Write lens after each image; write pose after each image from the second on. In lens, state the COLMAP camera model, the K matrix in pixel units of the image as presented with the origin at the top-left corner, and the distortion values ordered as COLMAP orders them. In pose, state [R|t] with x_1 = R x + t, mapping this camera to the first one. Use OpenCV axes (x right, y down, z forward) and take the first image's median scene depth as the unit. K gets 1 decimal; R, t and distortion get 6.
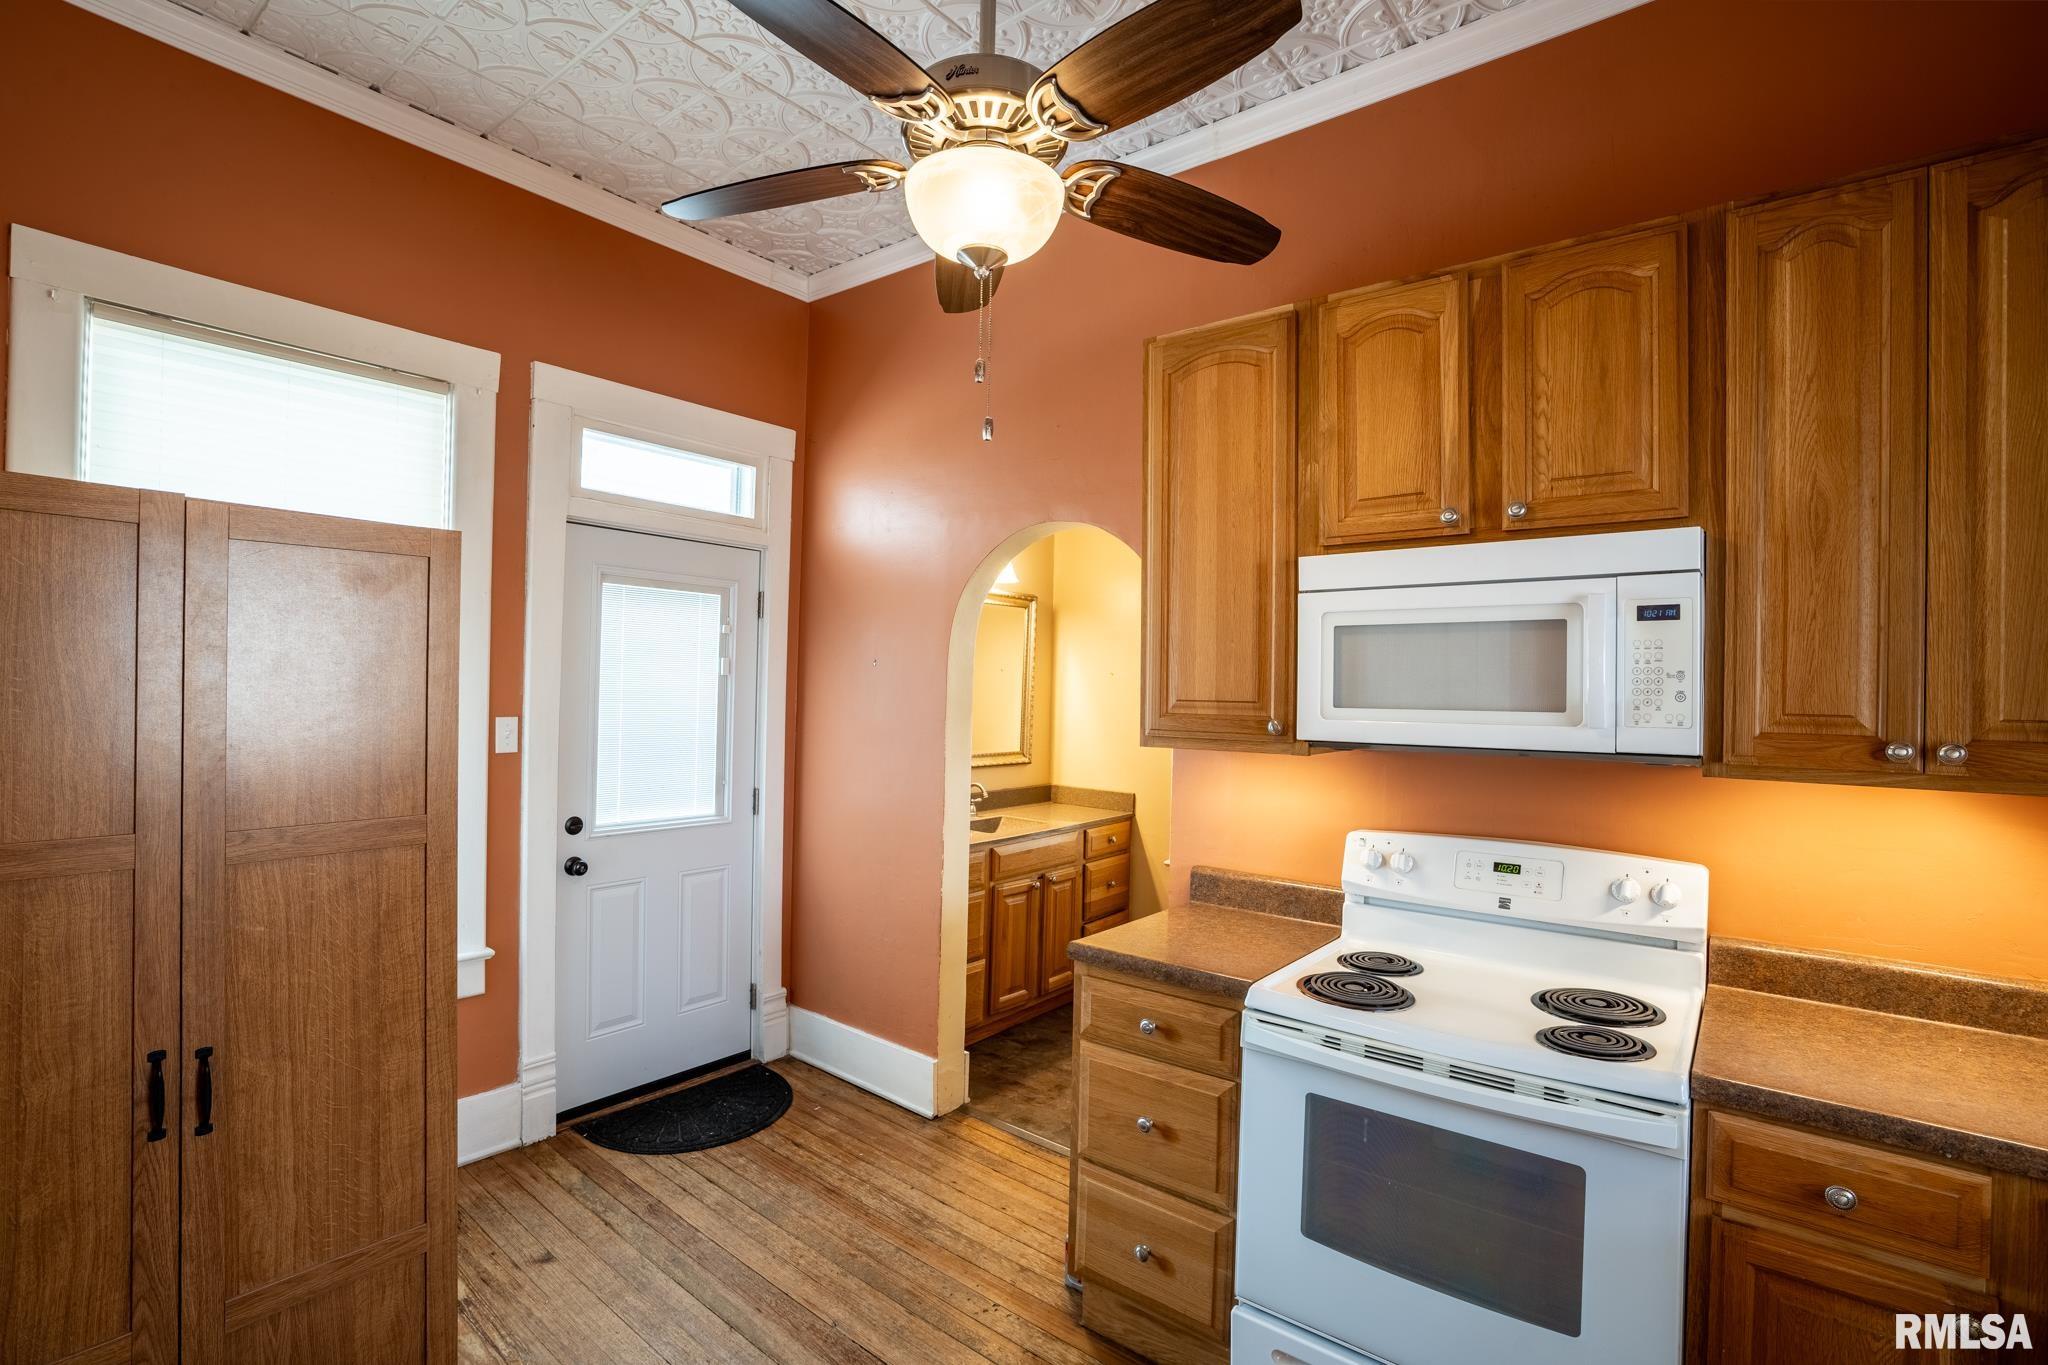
lens RADIAL K [[938.2, 0, 1023.6], [0, 938.2, 685.0], [0, 0, 1]] dist [-0.004340, -0.000223]
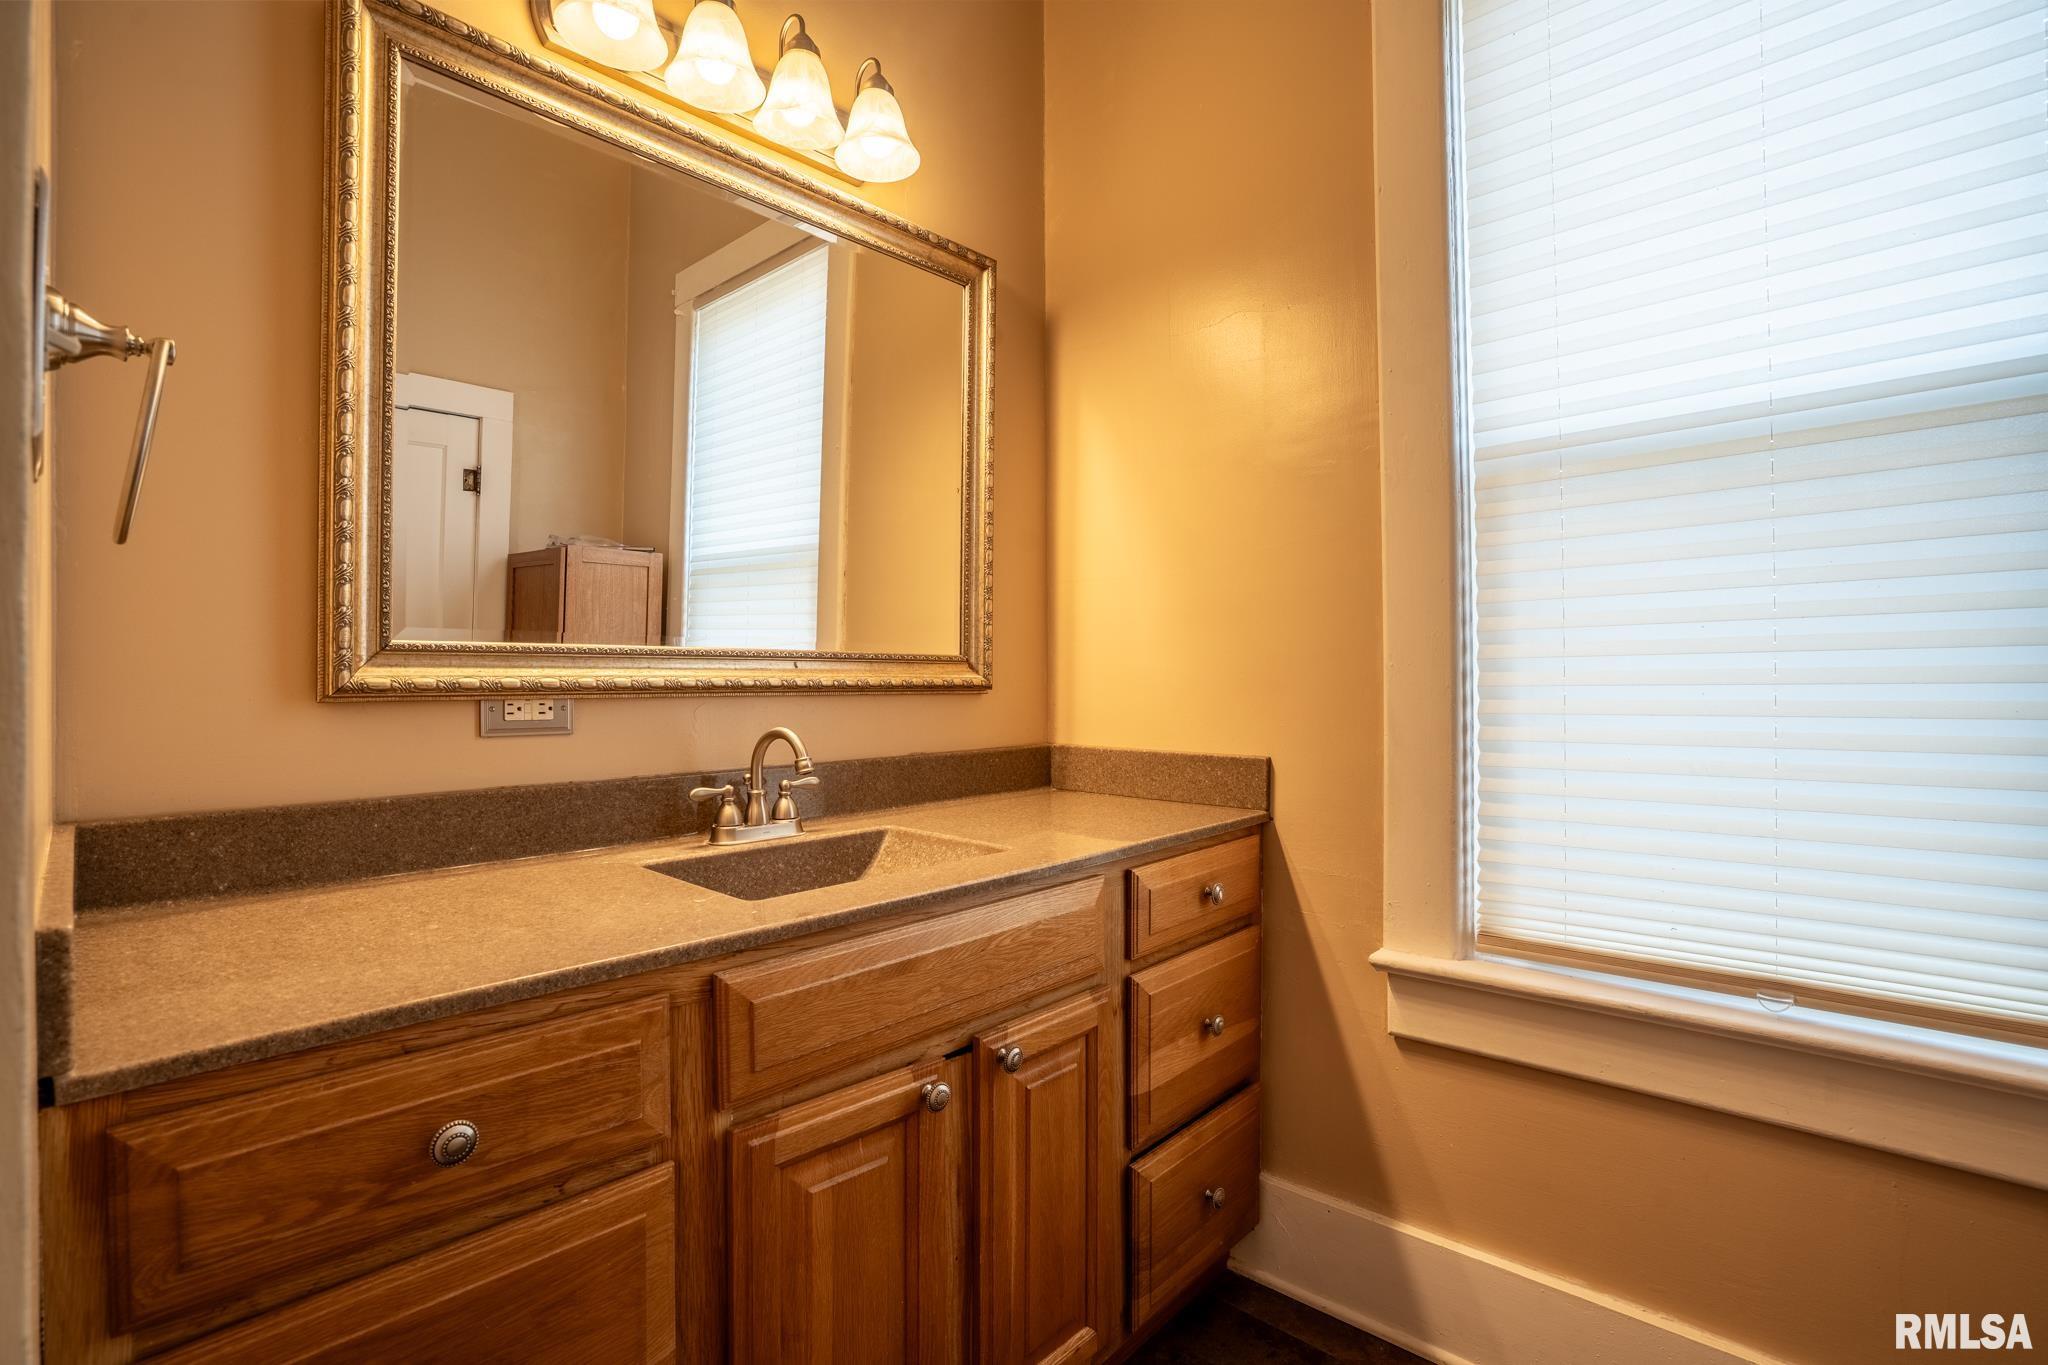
lens RADIAL K [[938.2, 0, 1022.5], [0, 938.2, 679.2], [0, 0, 1]] dist [-0.004340, -0.000223]
pose [[0.996775, -0.024852, -0.076298, 0.055446], [0.024704, 0.999691, -0.002884, 0.089376], [0.076346, 0.000990, 0.997081, 0.675086]]
